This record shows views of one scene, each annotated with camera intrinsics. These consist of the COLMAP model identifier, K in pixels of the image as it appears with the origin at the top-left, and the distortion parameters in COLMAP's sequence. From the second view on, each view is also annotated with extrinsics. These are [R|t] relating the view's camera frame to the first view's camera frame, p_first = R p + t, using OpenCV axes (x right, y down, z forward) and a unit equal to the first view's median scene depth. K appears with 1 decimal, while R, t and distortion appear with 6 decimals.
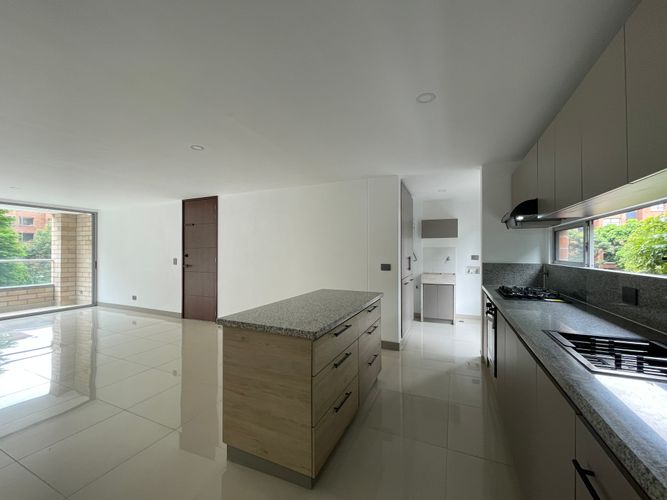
lens RADIAL K [[268.0, 0, 333.2], [0, 268.0, 251.3], [0, 0, 1]] dist [-0.000814, -0.000164]
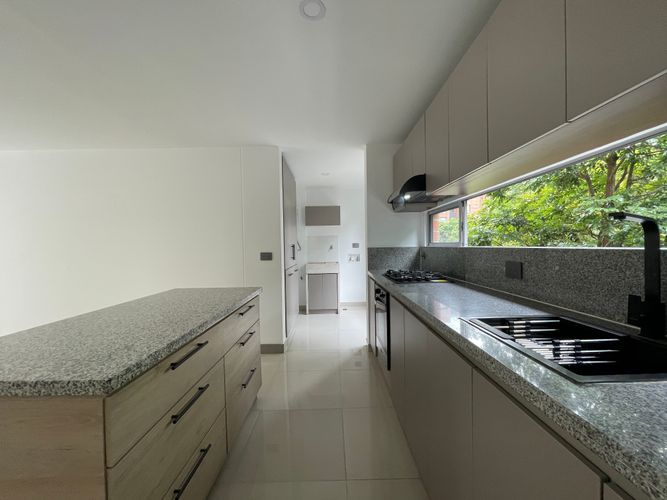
lens RADIAL K [[268.0, 0, 333.2], [0, 268.0, 251.3], [0, 0, 1]] dist [-0.000814, -0.000164]
pose [[0.909971, -0.024009, 0.413975, 0.052006], [0.014532, 0.999556, 0.026027, 0.031828], [-0.414416, -0.017668, 0.909916, 0.194970]]
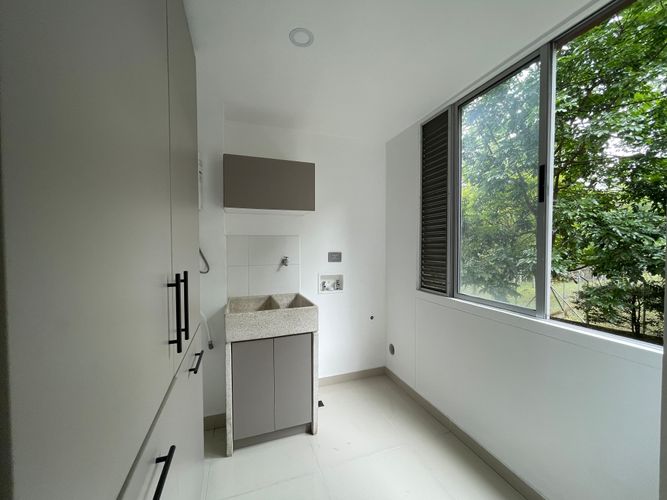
lens RADIAL K [[268.0, 0, 333.2], [0, 268.0, 251.3], [0, 0, 1]] dist [-0.000814, -0.000164]
pose [[0.727443, -0.020639, 0.685858, 0.350942], [-0.000570, 0.999529, 0.030682, -0.003442], [-0.686168, -0.022710, 0.727089, 1.179372]]
